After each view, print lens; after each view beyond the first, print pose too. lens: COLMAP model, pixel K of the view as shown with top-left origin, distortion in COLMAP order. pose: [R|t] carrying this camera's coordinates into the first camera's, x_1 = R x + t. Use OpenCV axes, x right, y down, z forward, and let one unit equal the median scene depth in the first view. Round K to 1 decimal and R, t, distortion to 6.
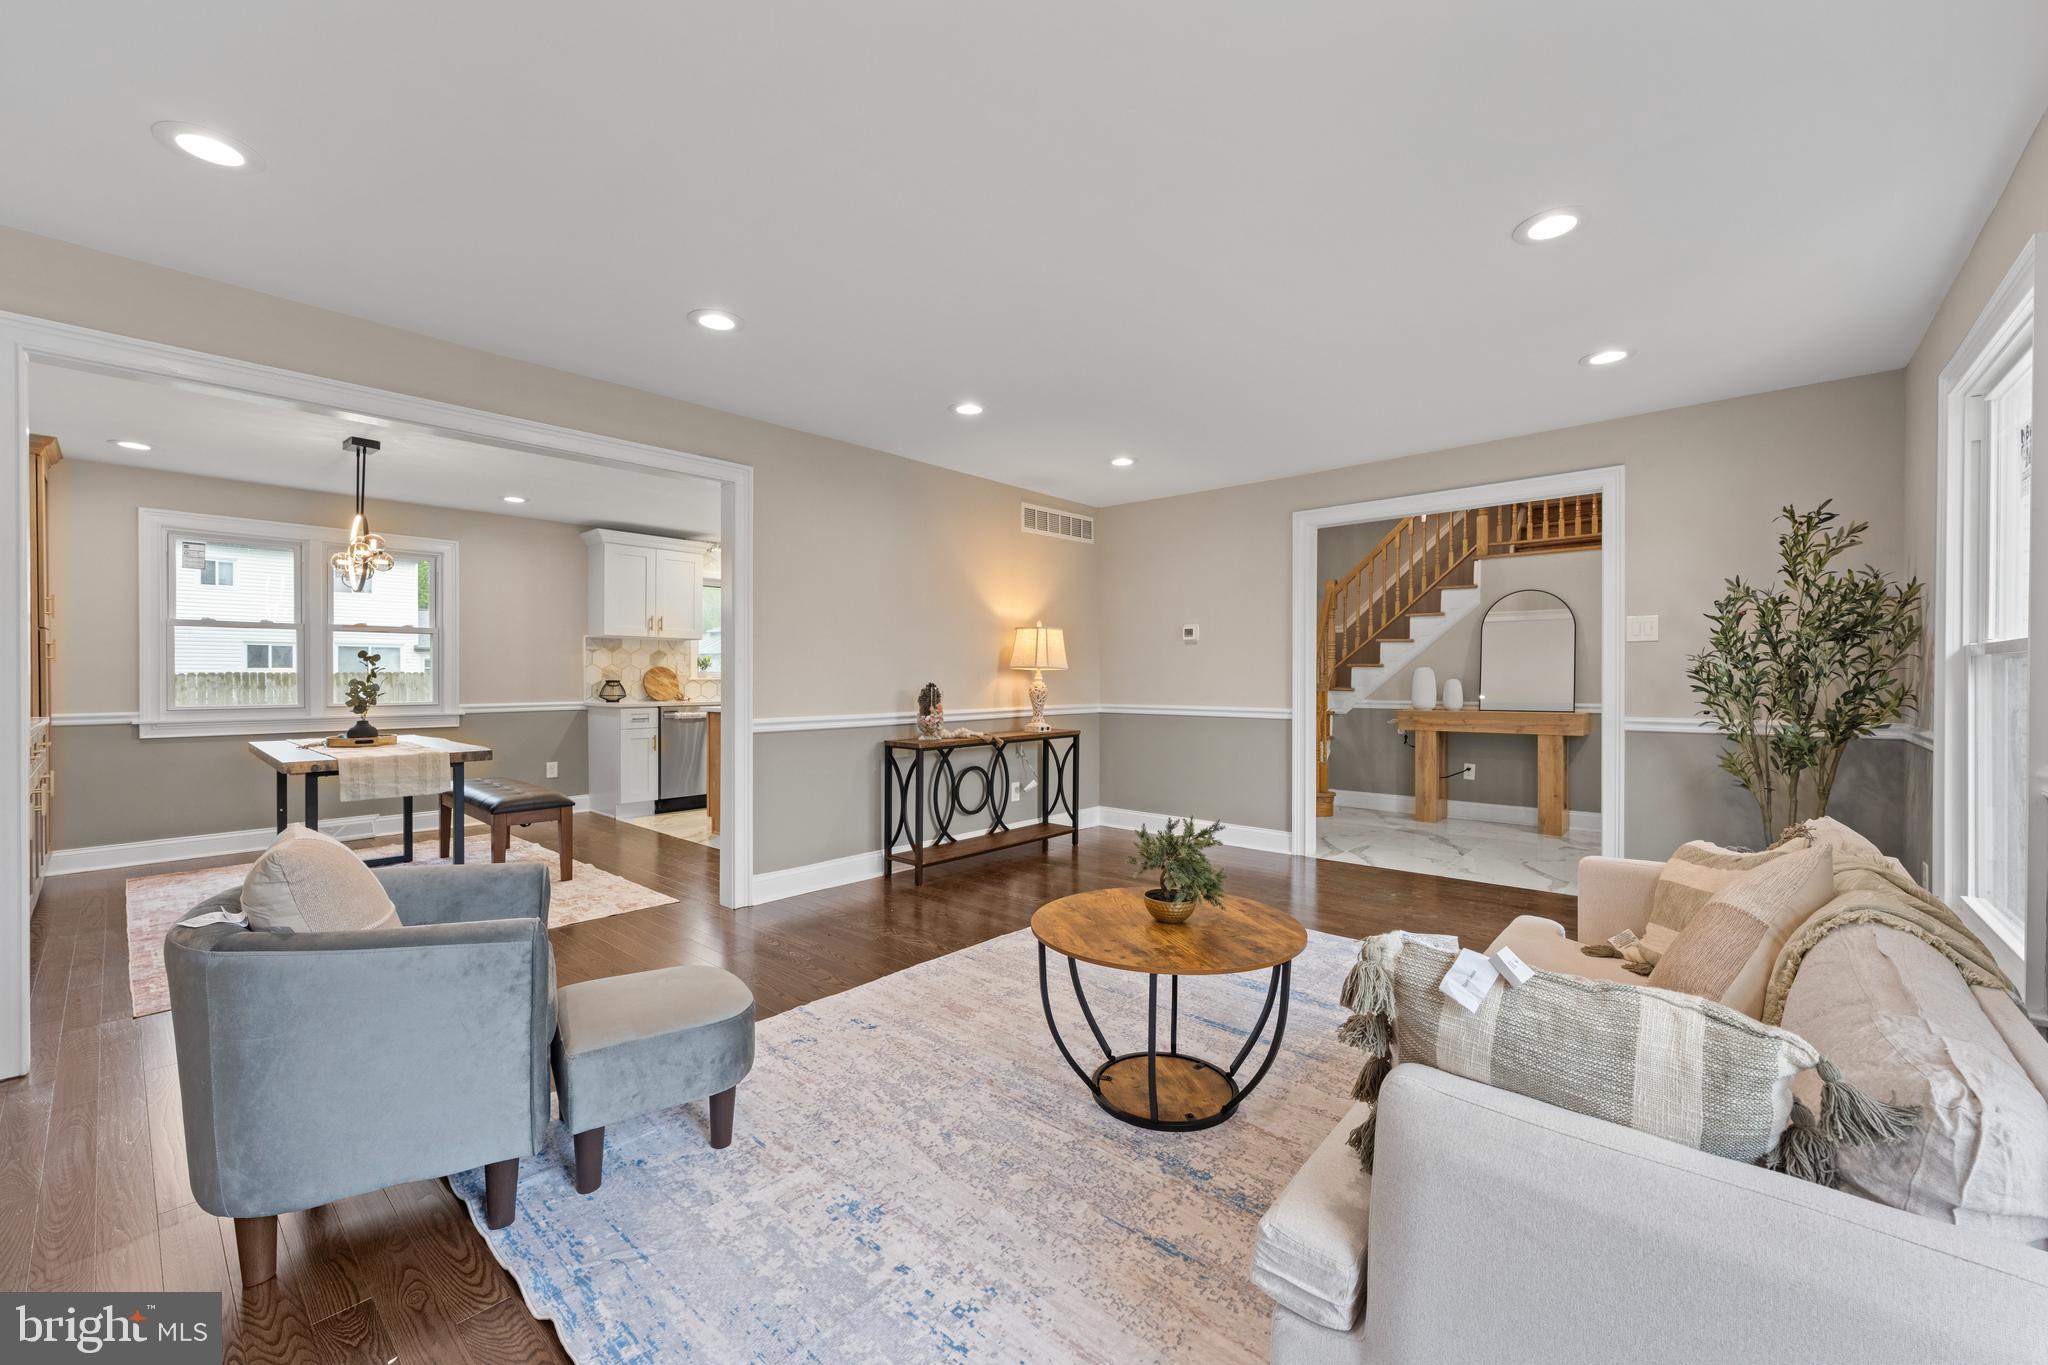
lens RADIAL K [[829.6, 0, 1039.5], [0, 829.6, 674.7], [0, 0, 1]] dist [0.003114, -0.000409]
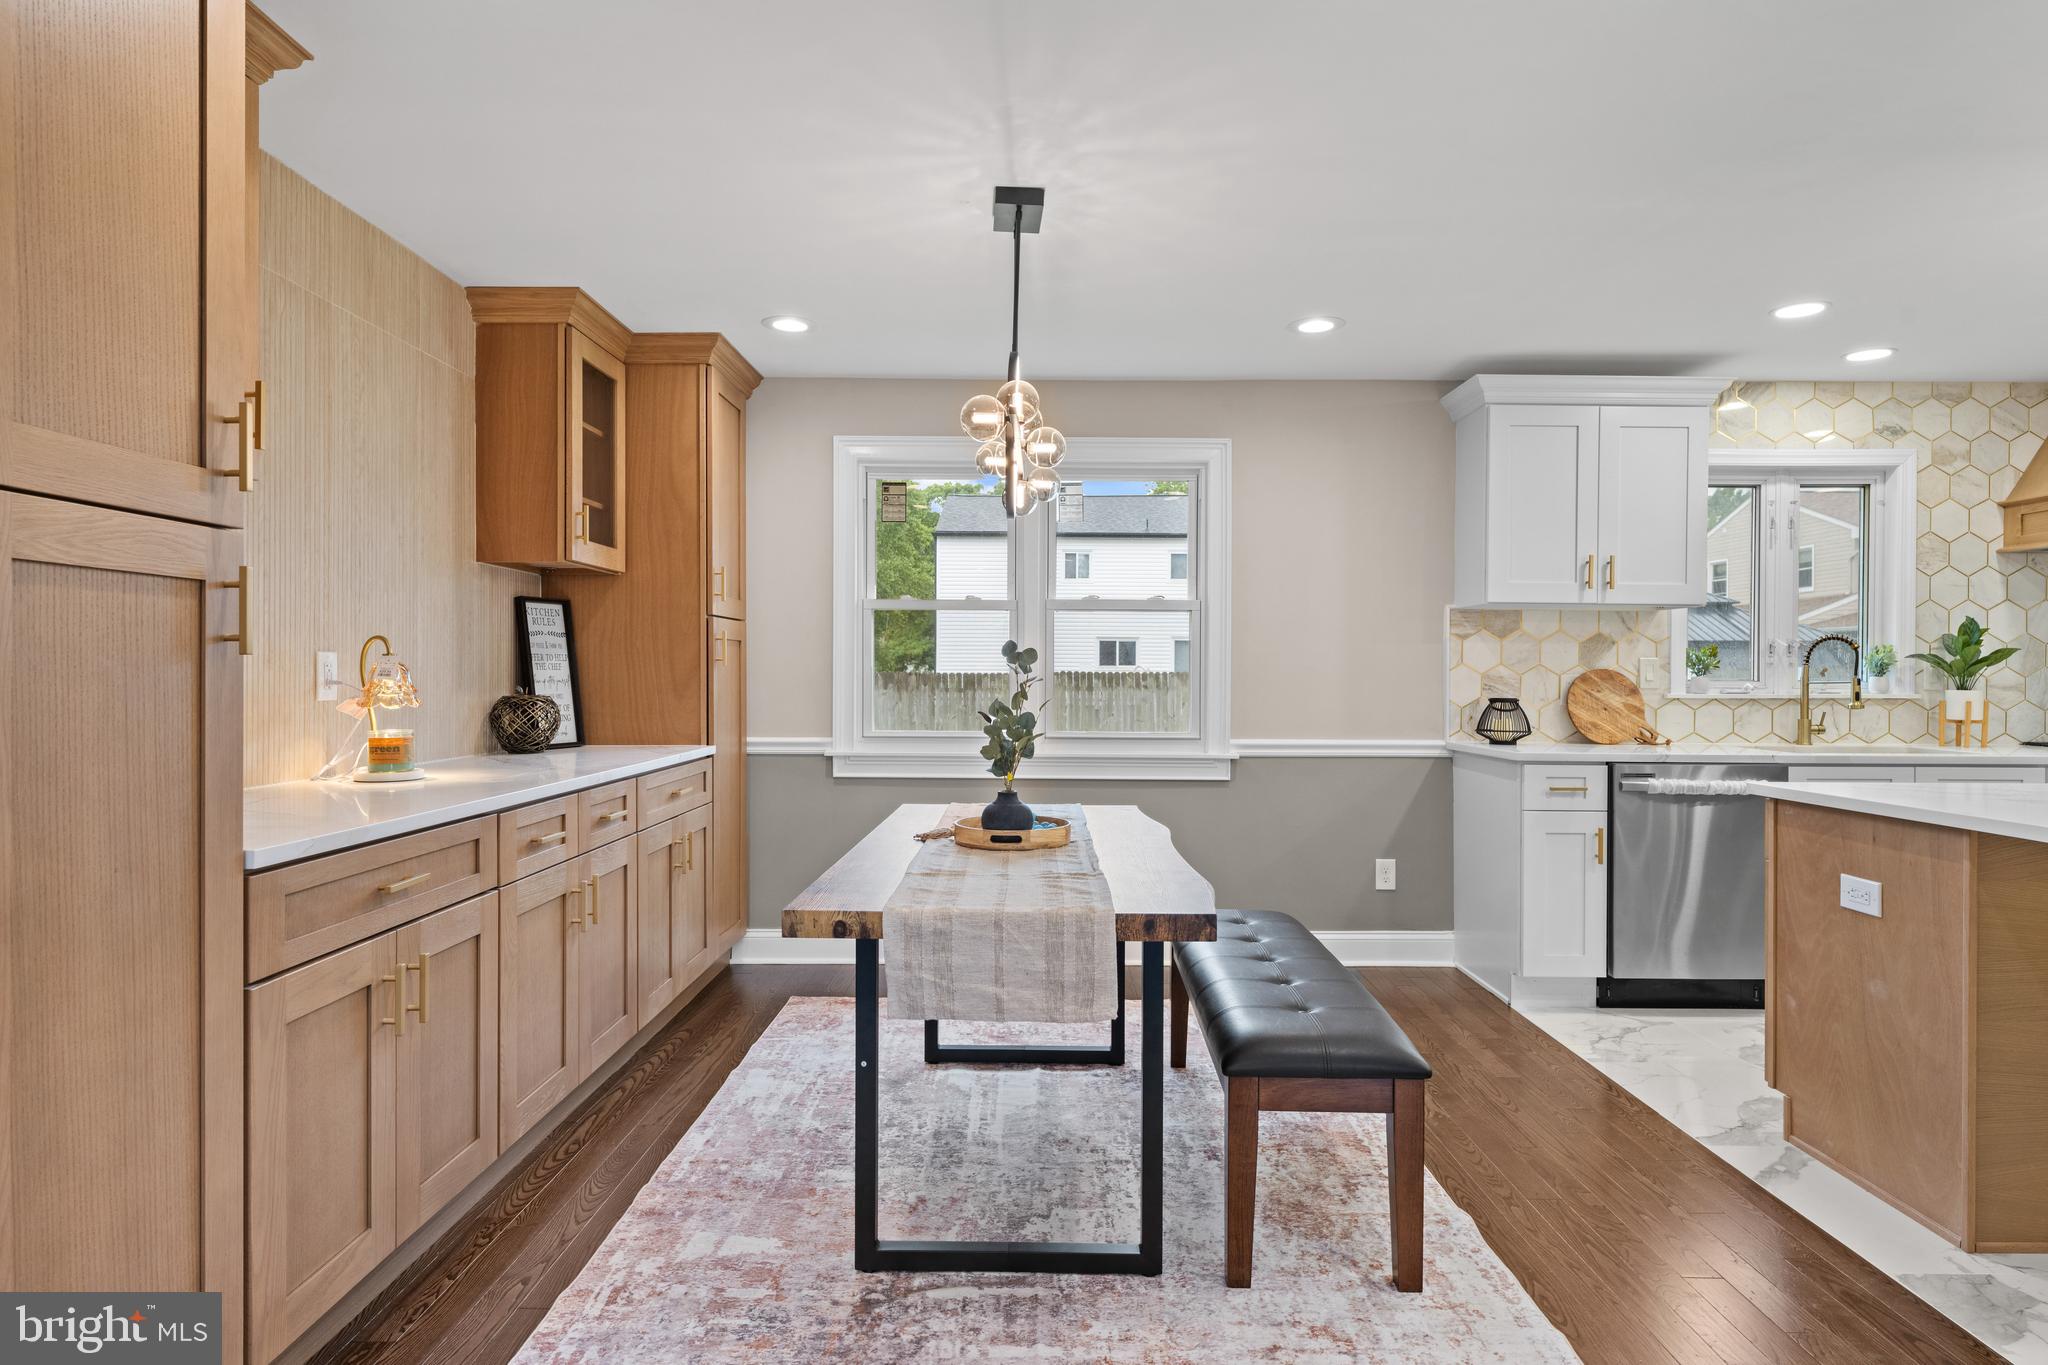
lens RADIAL K [[1103.3, 0, 1027.9], [0, 1103.3, 681.4], [0, 0, 1]] dist [-0.005209, 0.001434]
pose [[0.654462, 0.010524, -0.756022, -0.230539], [-0.004416, 0.999939, 0.010097, -0.008435], [0.756082, -0.003269, 0.654468, 0.409088]]
